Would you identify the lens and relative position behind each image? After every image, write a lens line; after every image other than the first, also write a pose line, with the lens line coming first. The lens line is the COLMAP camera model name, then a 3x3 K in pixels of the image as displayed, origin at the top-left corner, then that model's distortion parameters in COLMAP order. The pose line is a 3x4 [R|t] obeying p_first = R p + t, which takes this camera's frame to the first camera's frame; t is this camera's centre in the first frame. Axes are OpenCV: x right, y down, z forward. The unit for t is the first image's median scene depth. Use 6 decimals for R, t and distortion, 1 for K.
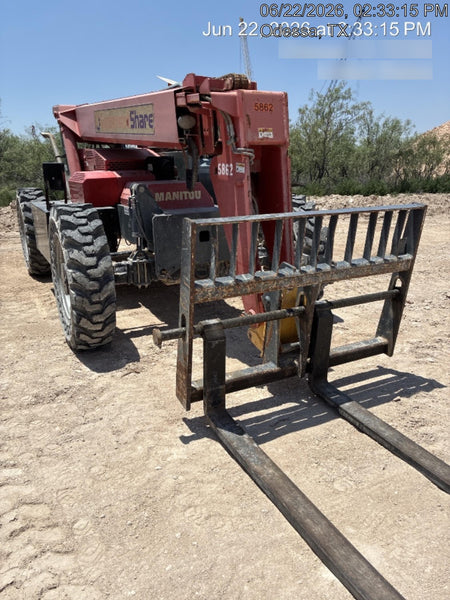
lens RADIAL K [[459.4, 0, 213.4], [0, 459.4, 299.9], [0, 0, 1]] dist [0.034155, 0.000489]
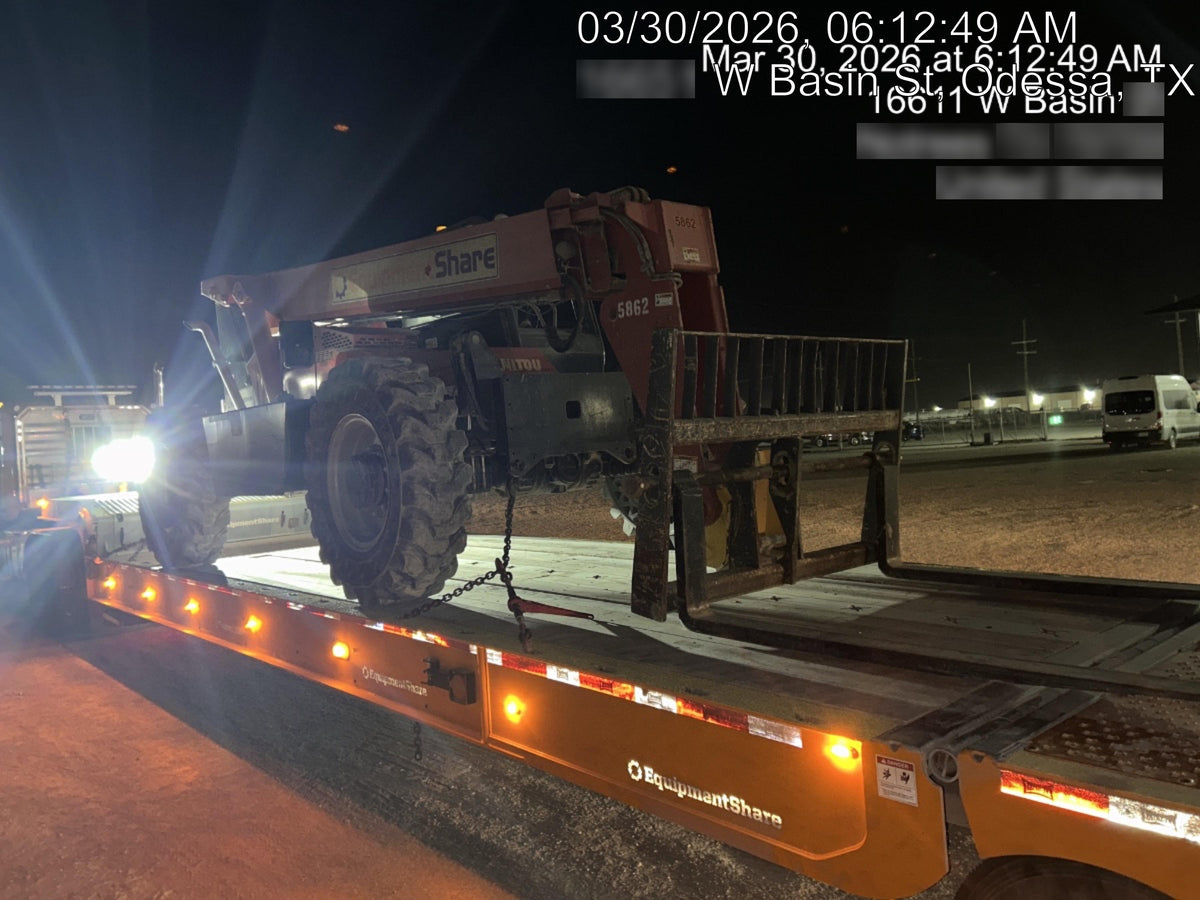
lens RADIAL K [[918.7, 0, 600.0], [0, 918.7, 450.0], [0, 0, 1]] dist [0.034155, 0.000489]
pose [[0.962926, -0.052503, 0.264608, -0.374502], [0.122484, 0.959036, -0.255437, 0.255531], [-0.240358, 0.278377, 0.929911, -0.213208]]
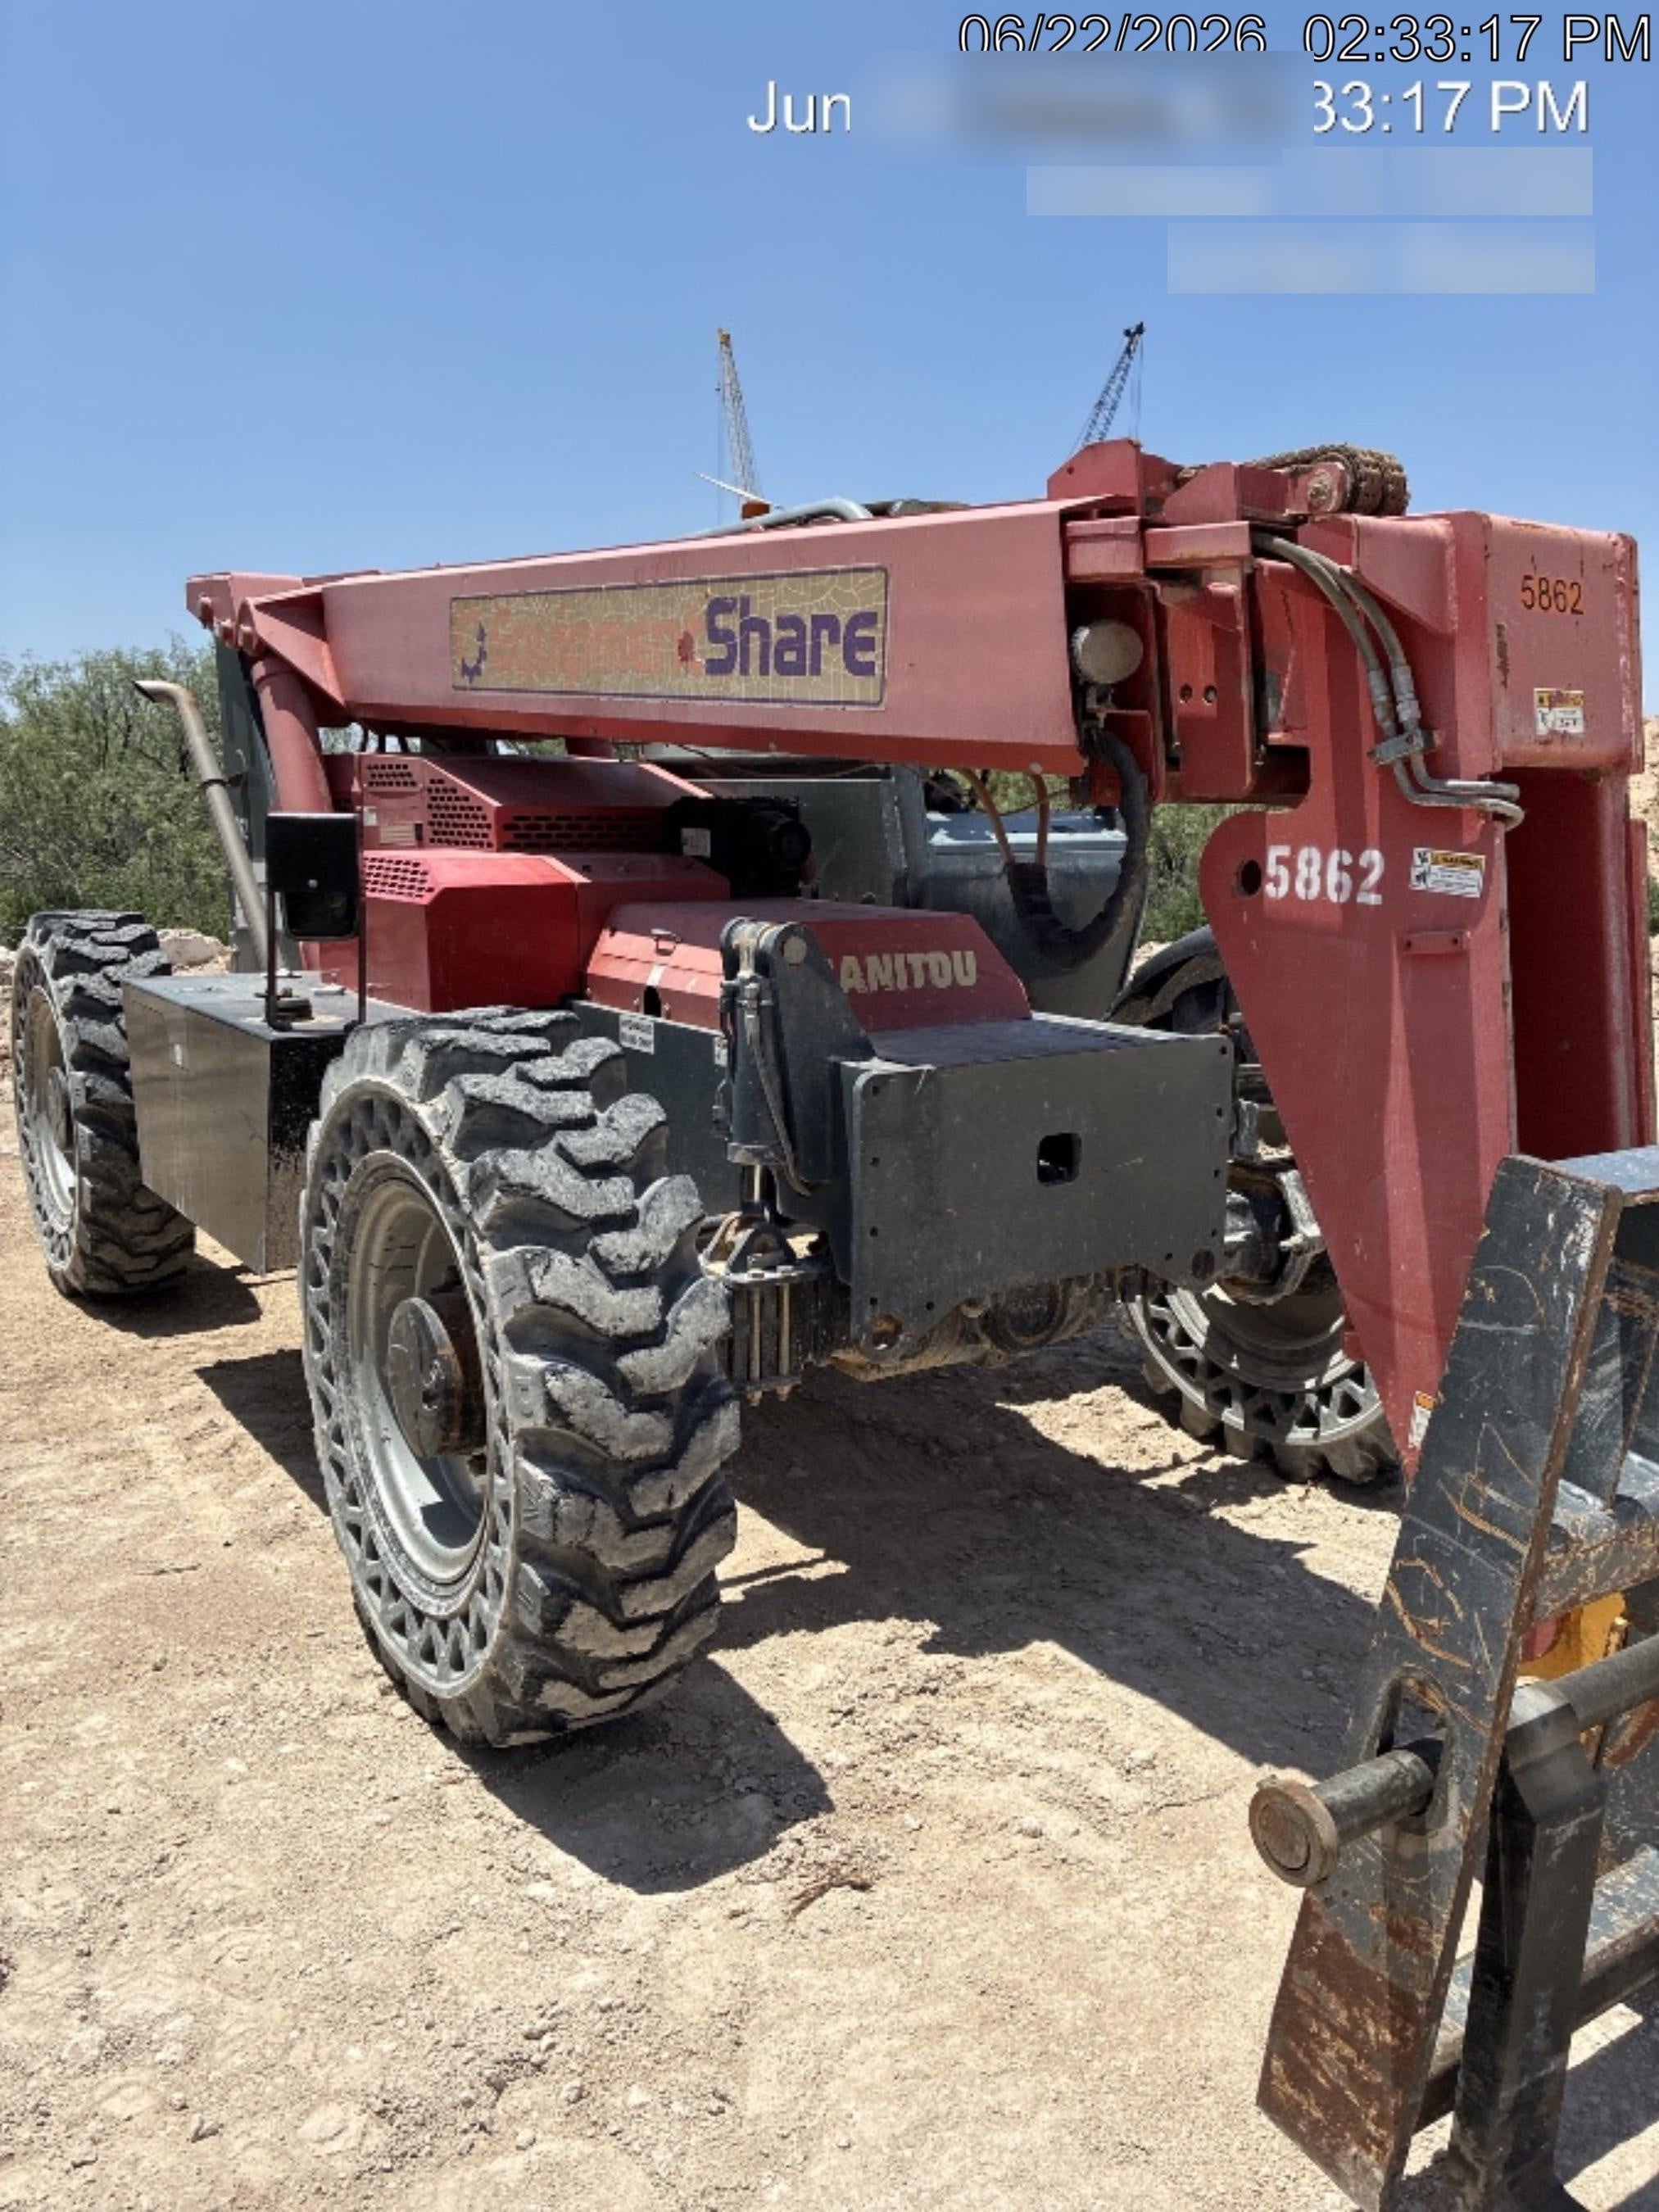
lens RADIAL K [[1676.4, 0, 829.5], [0, 1676.4, 1106.0], [0, 0, 1]] dist [0.038618, 0.000468]
pose [[0.990322, 0.005302, 0.138689, -0.278418], [0.011246, 0.992918, -0.118265, -0.083392], [-0.138334, 0.118680, 0.983249, 0.267416]]
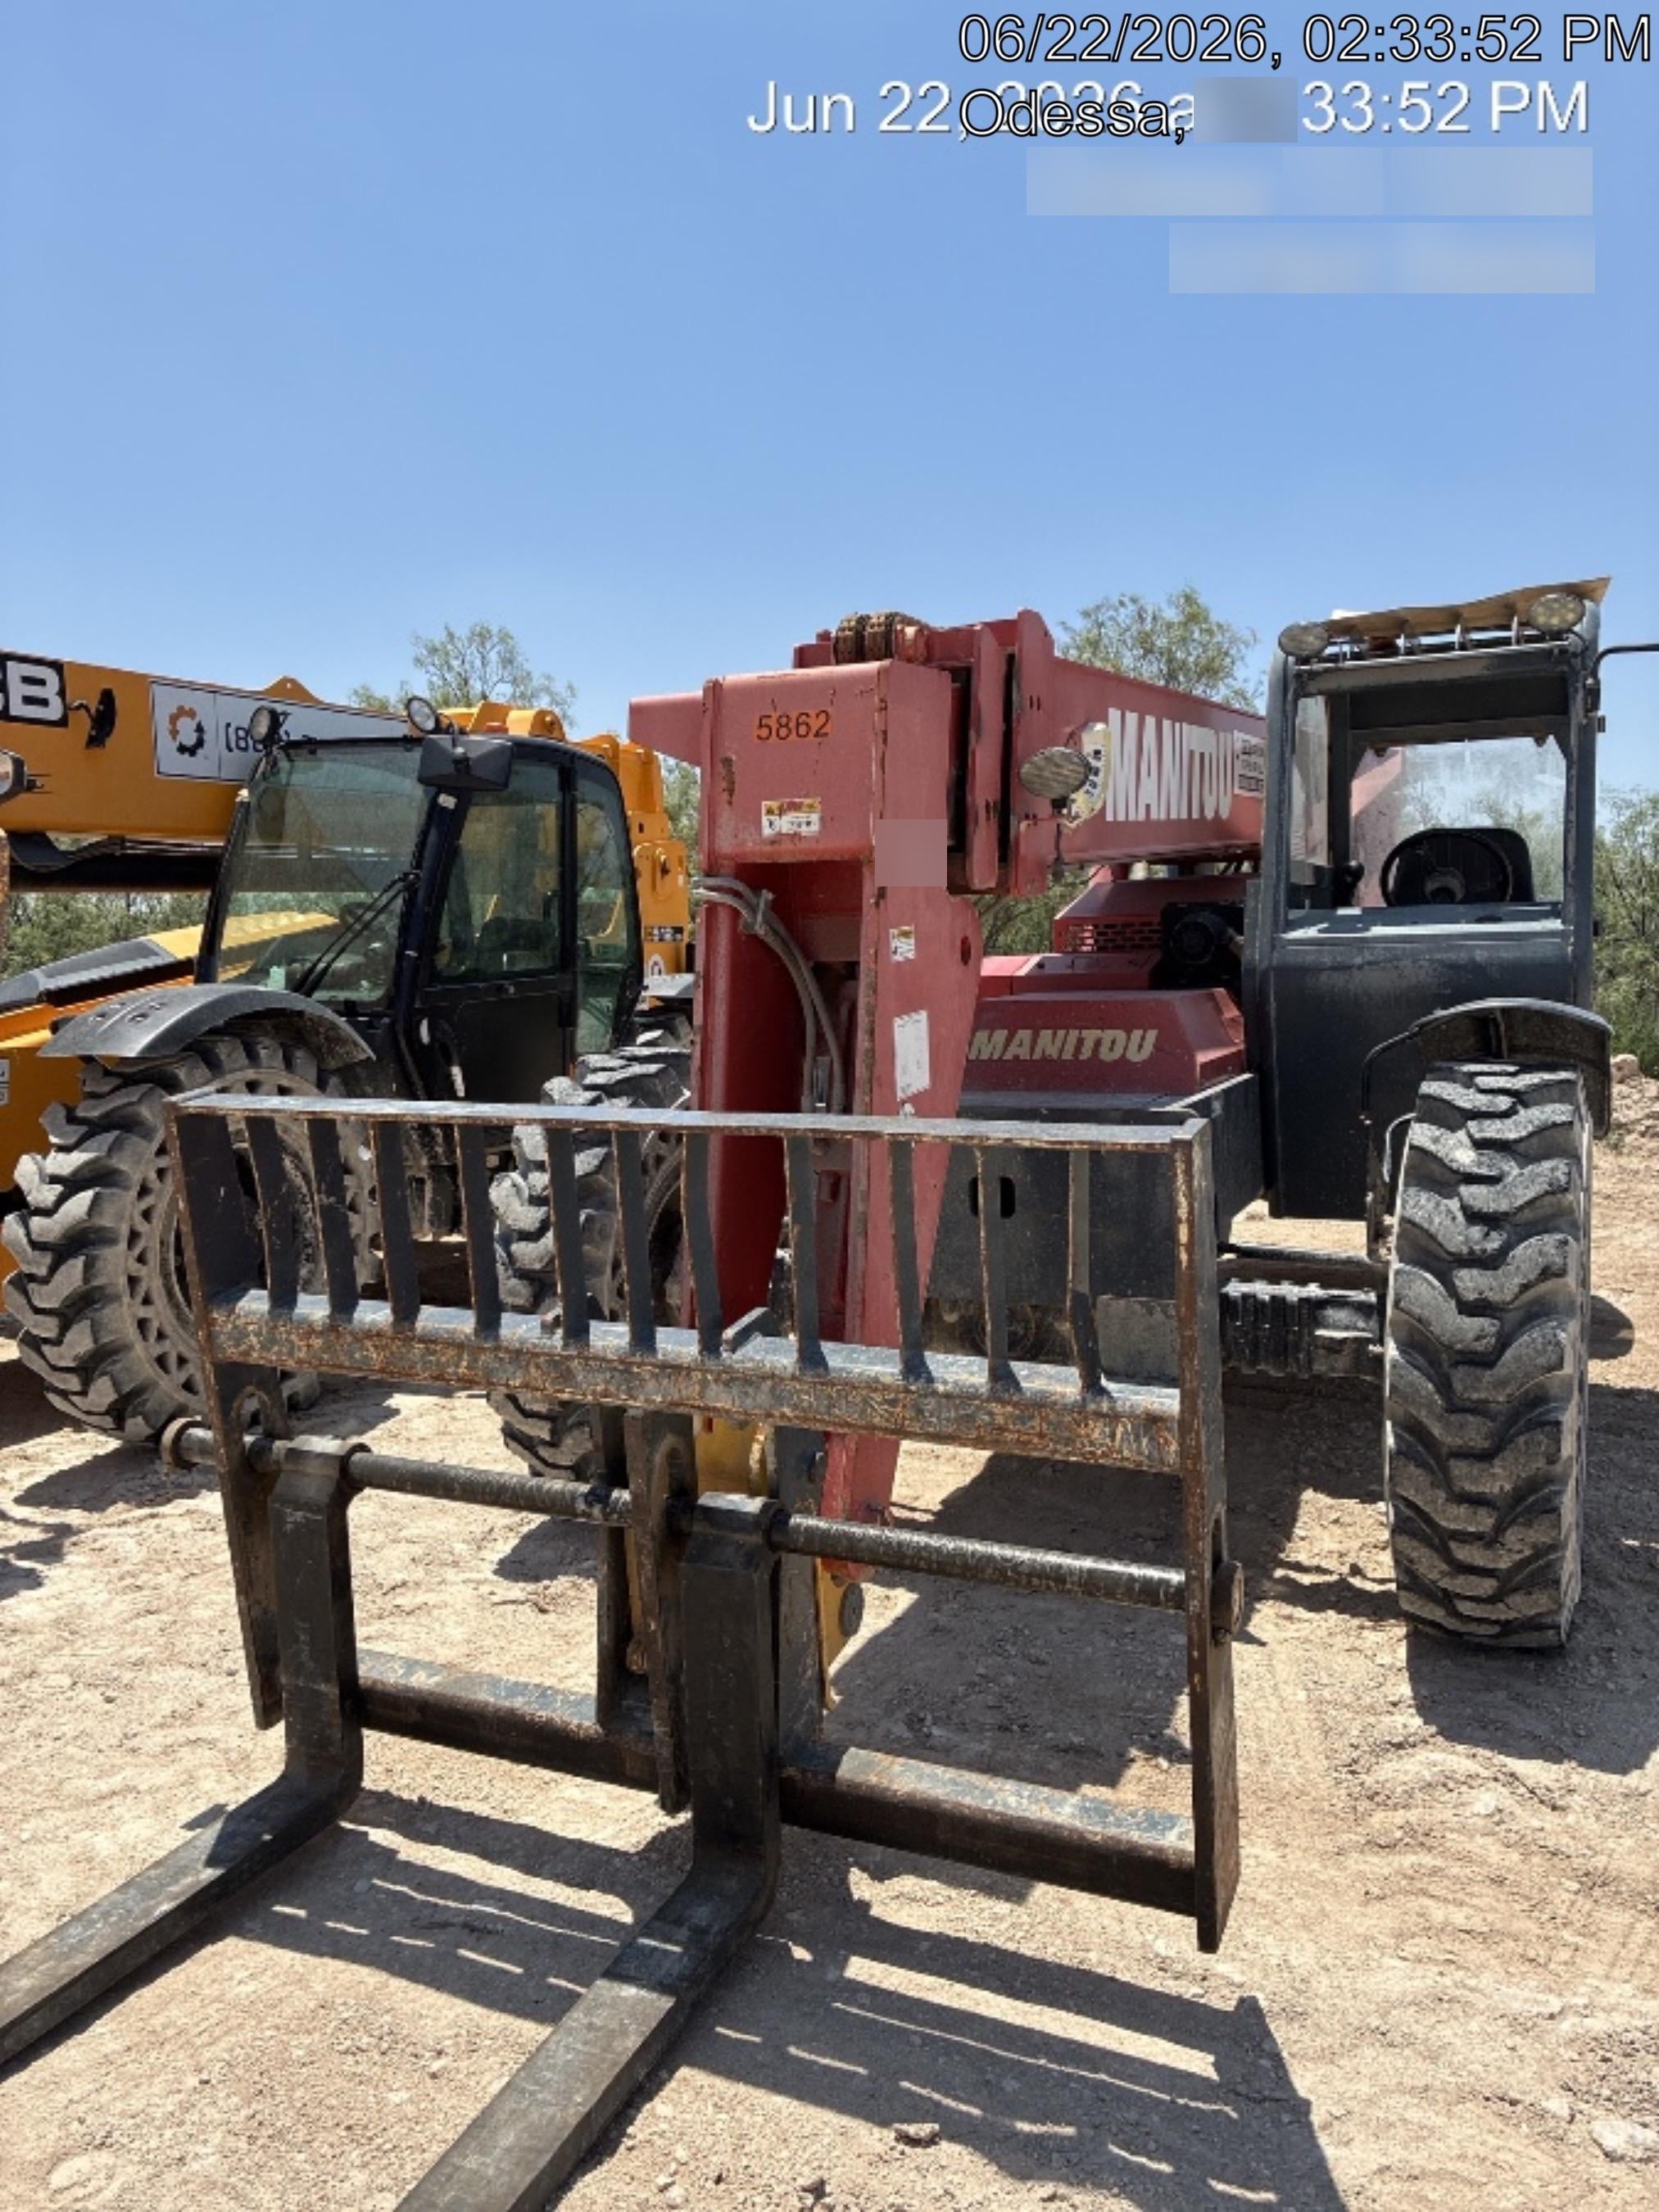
lens RADIAL K [[1676.4, 0, 829.5], [0, 1676.4, 1106.0], [0, 0, 1]] dist [0.038618, 0.000468]
pose [[0.614181, 0.073388, -0.785746, 0.772557], [-0.213732, 0.973924, -0.076100, -0.114769], [0.759672, 0.214678, 0.613850, 0.400408]]
